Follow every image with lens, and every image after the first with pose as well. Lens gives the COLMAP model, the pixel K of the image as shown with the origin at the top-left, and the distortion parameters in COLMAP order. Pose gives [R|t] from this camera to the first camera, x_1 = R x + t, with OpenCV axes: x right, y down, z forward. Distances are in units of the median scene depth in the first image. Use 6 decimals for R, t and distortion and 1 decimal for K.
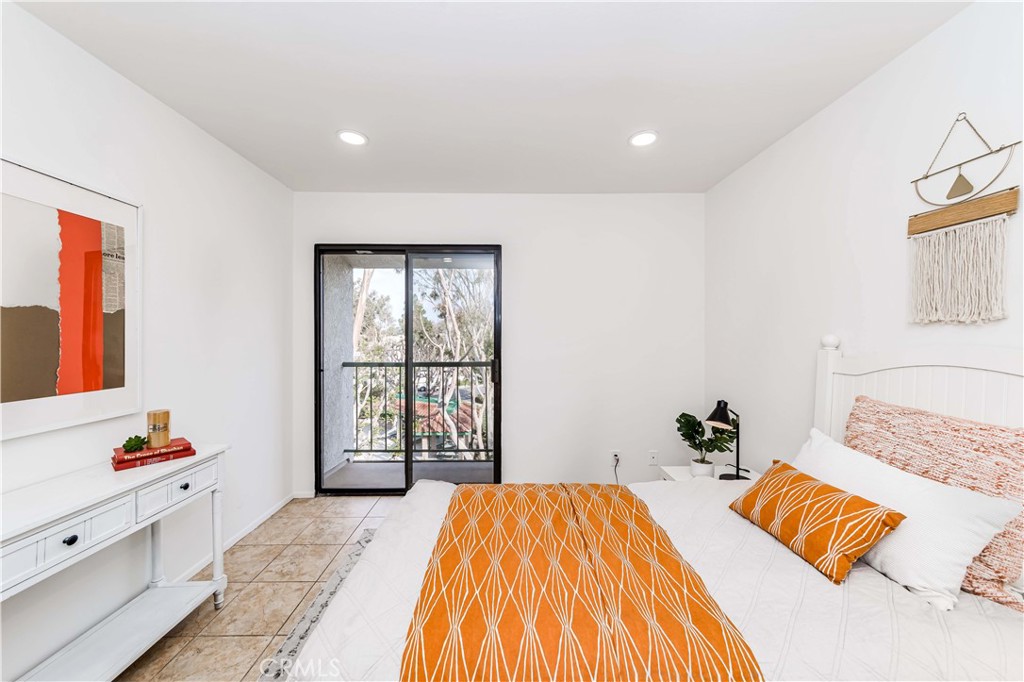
lens RADIAL K [[367.3, 0, 514.2], [0, 367.3, 337.3], [0, 0, 1]] dist [-0.002342, 0.000965]
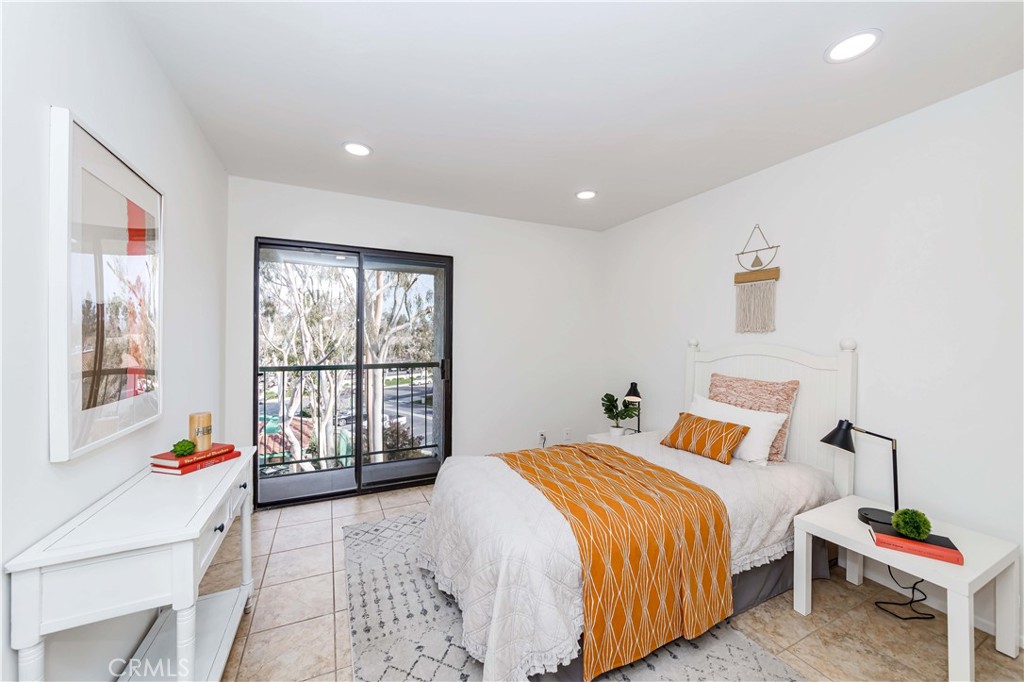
lens RADIAL K [[381.1, 0, 512.7], [0, 381.1, 338.4], [0, 0, 1]] dist [-0.006037, 0.000350]
pose [[0.910520, 0.005396, 0.413430, -0.705221], [-0.003009, 0.999975, -0.006424, 0.009835], [-0.413454, 0.004605, 0.910513, -0.262894]]
